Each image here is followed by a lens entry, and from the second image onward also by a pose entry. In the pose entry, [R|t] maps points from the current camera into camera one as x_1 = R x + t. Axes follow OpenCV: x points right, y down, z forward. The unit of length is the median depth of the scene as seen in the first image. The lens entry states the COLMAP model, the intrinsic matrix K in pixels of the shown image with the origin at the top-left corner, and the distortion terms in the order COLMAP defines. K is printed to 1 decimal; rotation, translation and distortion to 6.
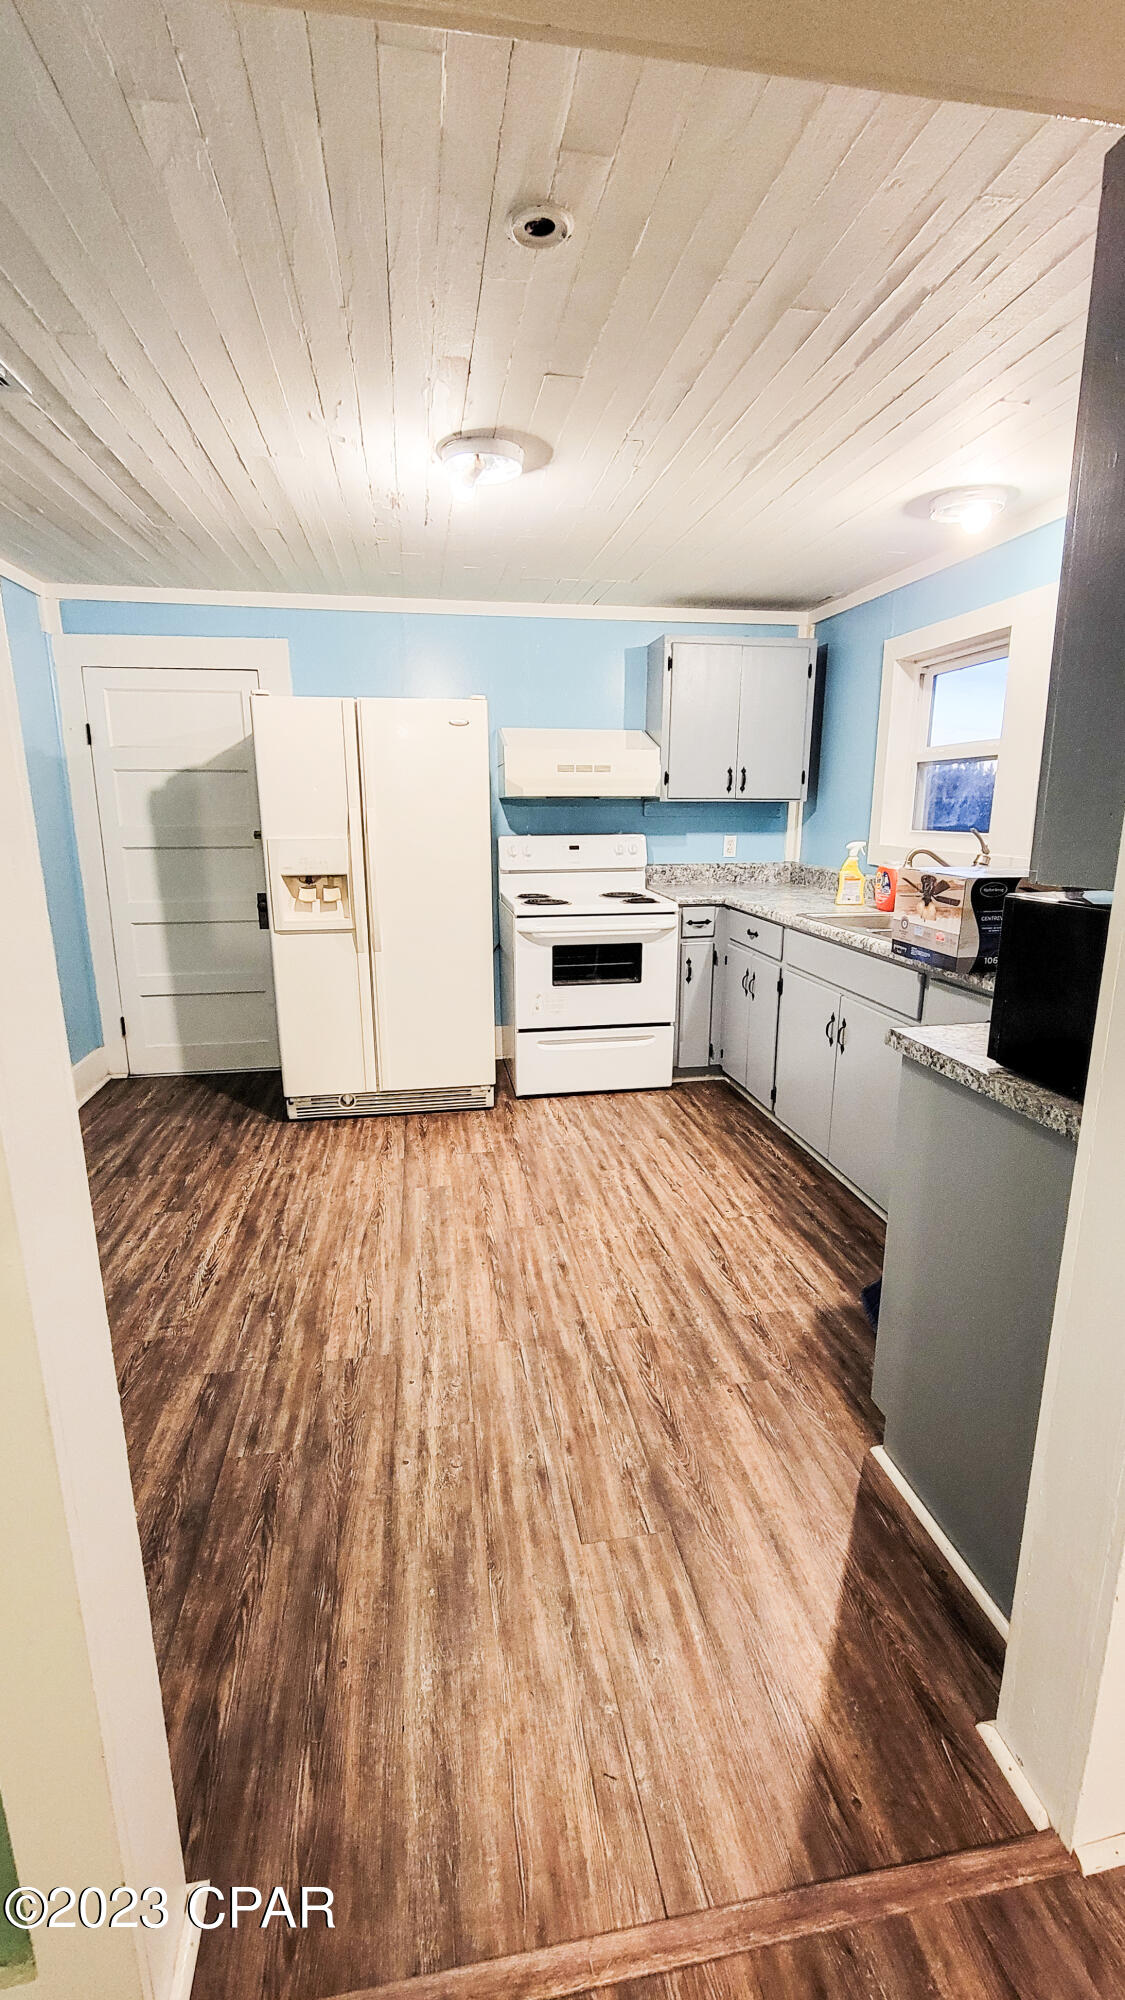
lens RADIAL K [[842.7, 0, 566.7], [0, 842.7, 1005.7], [0, 0, 1]] dist [-0.000955, -0.000441]
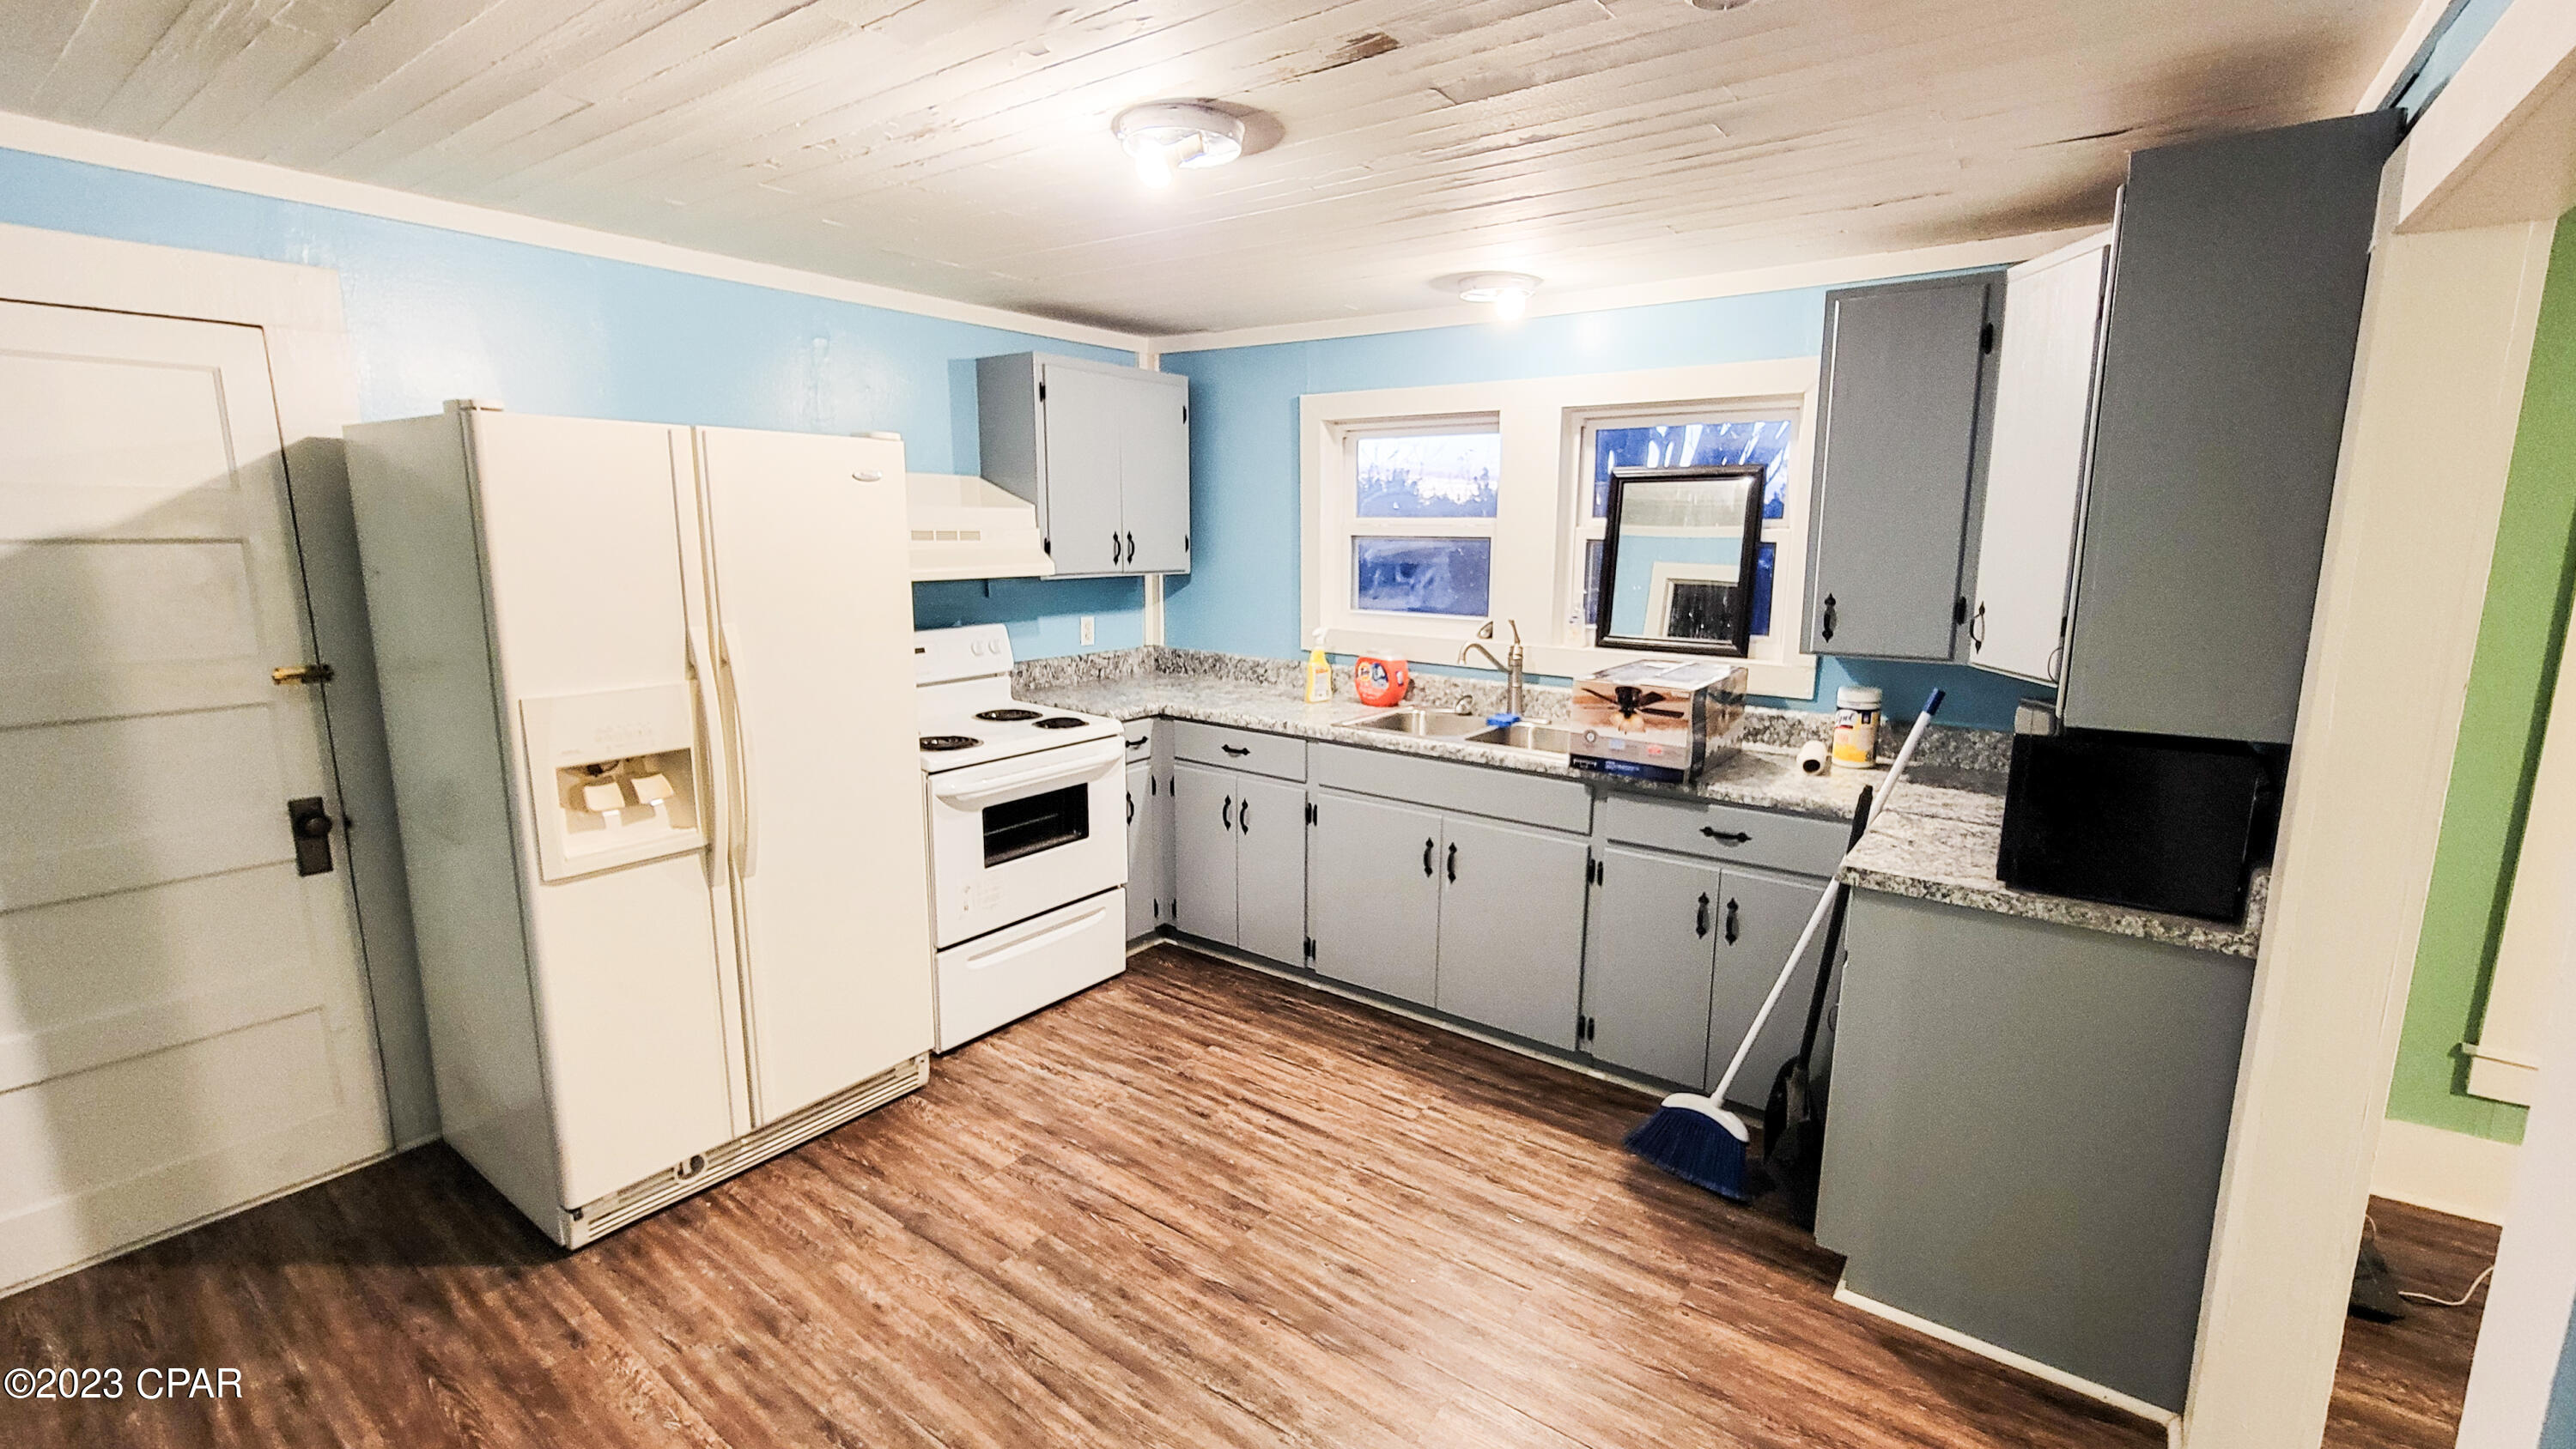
lens RADIAL K [[1085.3, 0, 1307.6], [0, 1085.3, 717.7], [0, 0, 1]] dist [-0.000955, -0.000441]
pose [[0.719070, -0.114879, 0.685376, -0.466095], [0.151257, 0.988470, 0.006989, -0.125607], [-0.678277, 0.098643, 0.728155, 0.242354]]
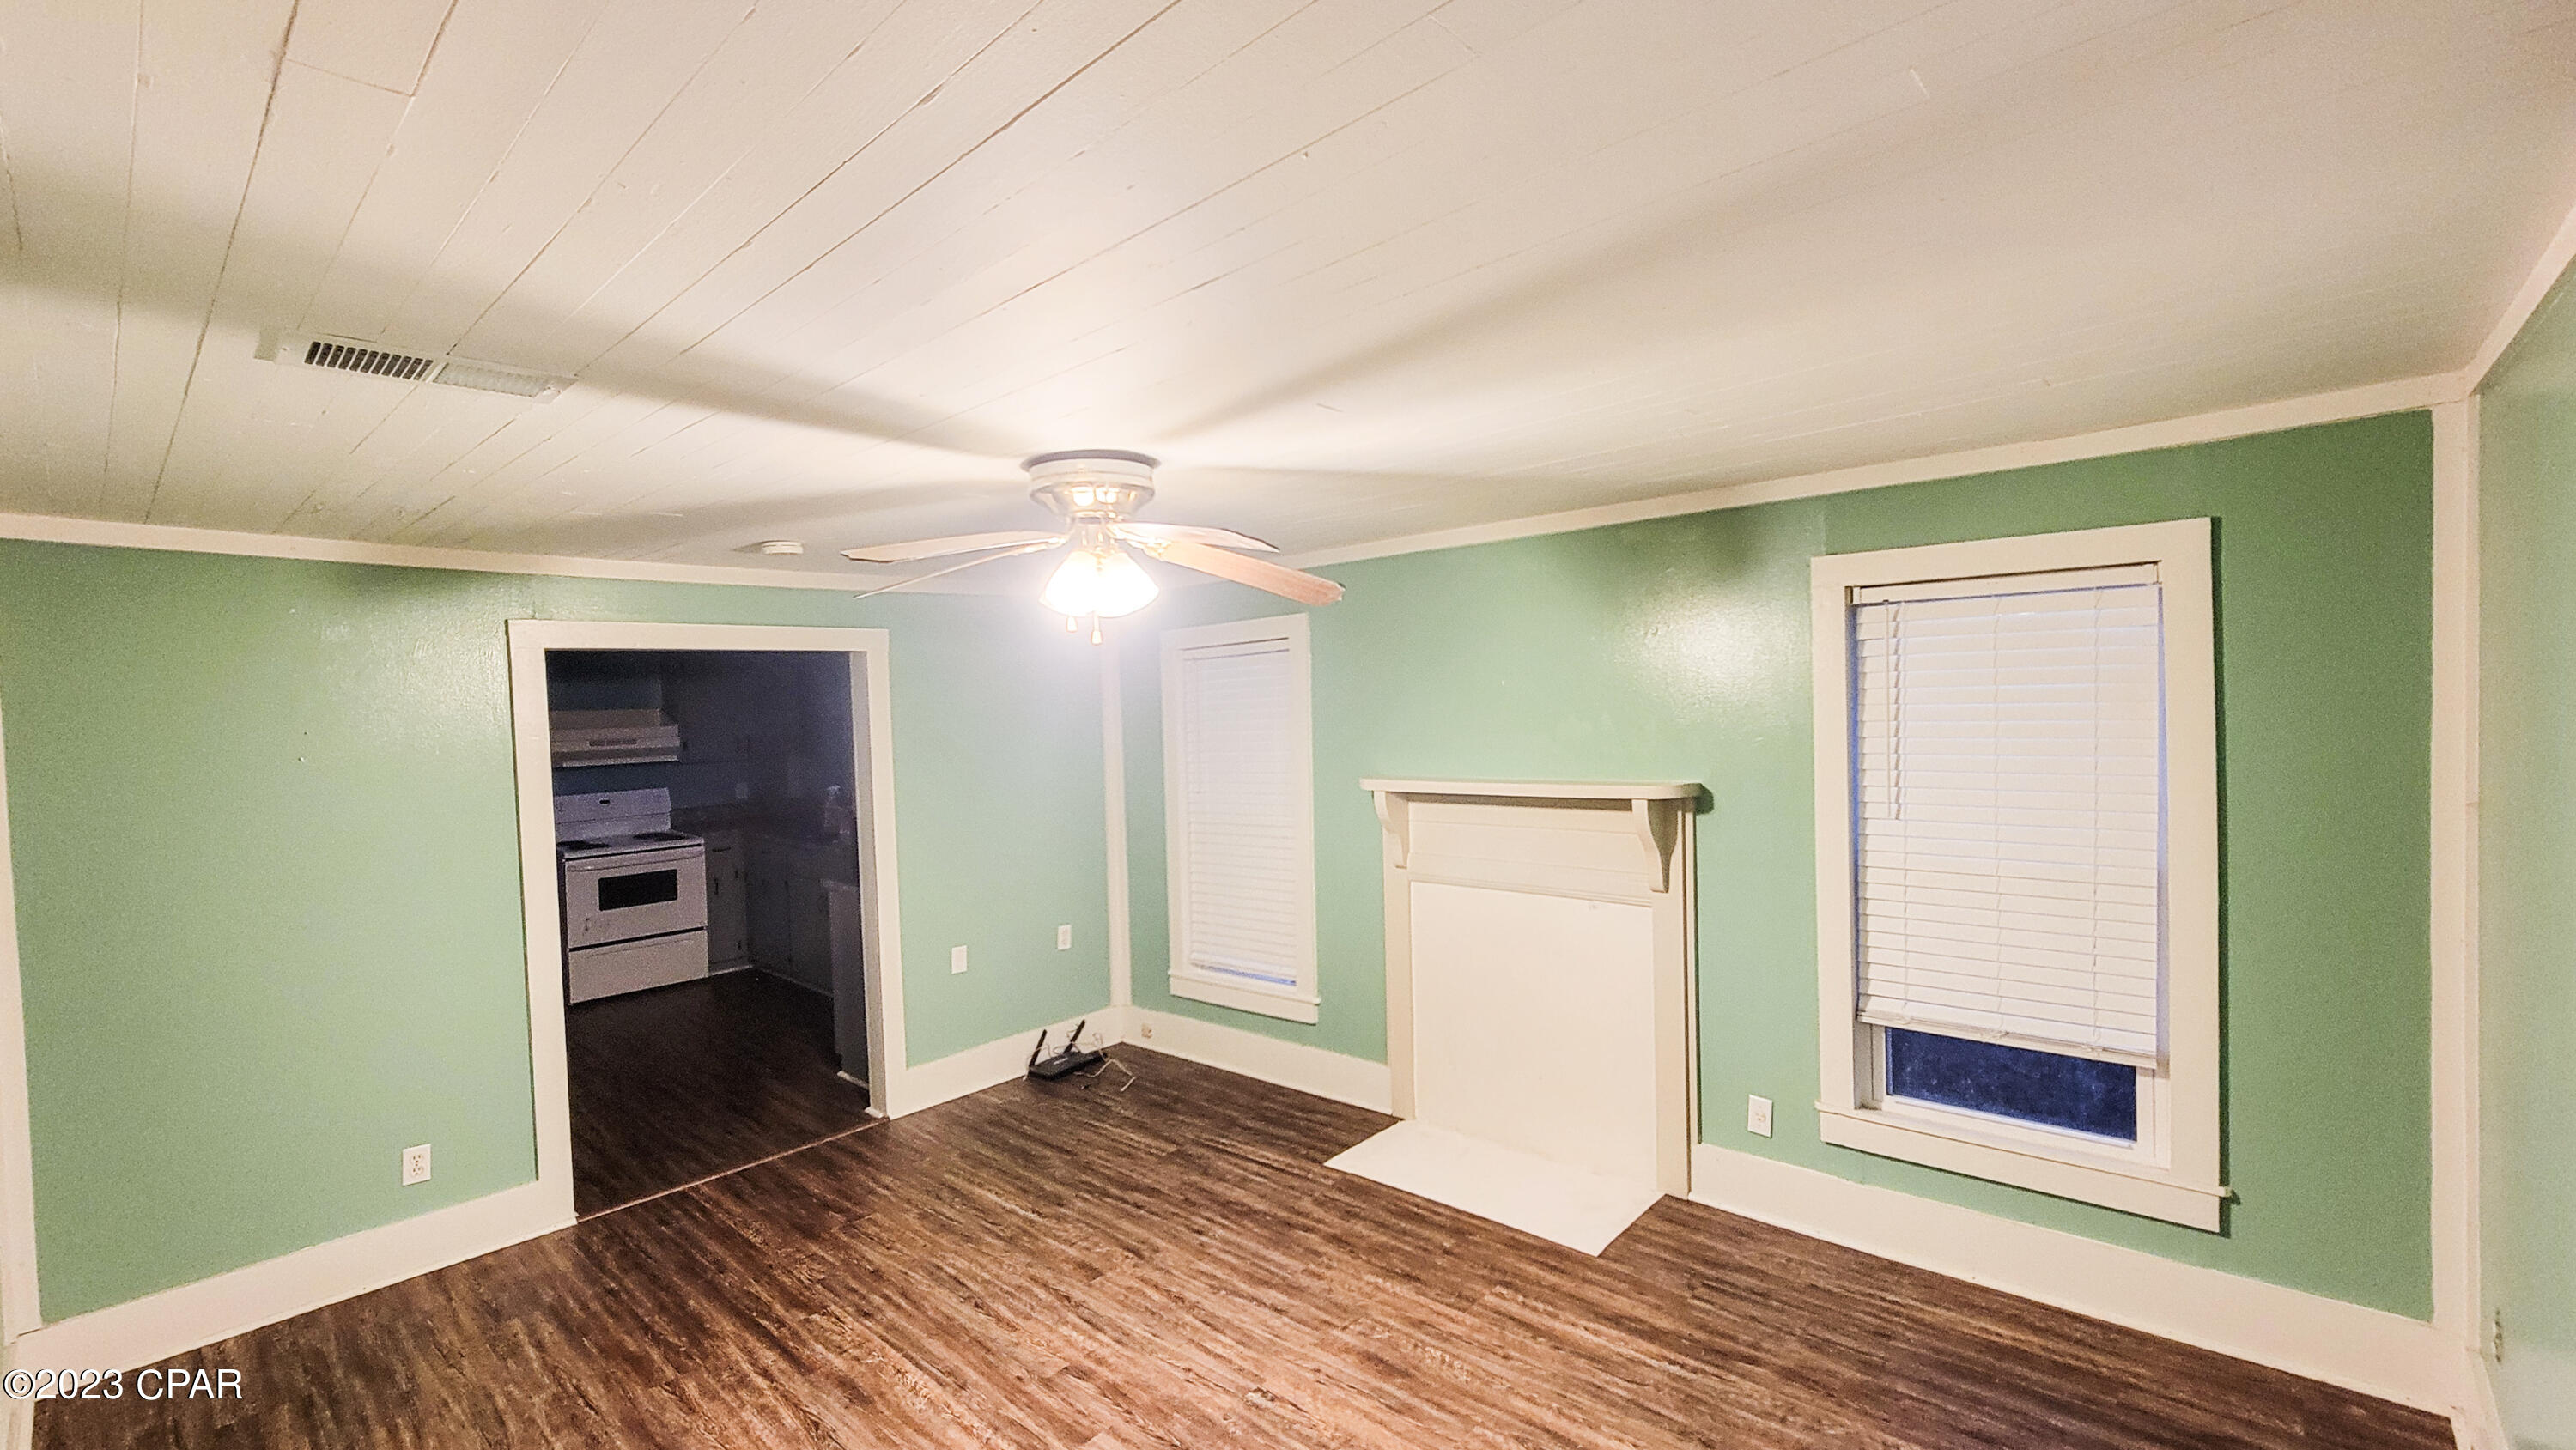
lens RADIAL K [[1070.5, 0, 1299.3], [0, 1070.5, 723.8], [0, 0, 1]] dist [-0.002367, 0.000231]
pose [[0.783443, -0.032346, 0.620621, -0.217837], [0.161605, 0.974893, -0.153193, 0.143233], [-0.600084, 0.220313, 0.769000, -1.136673]]
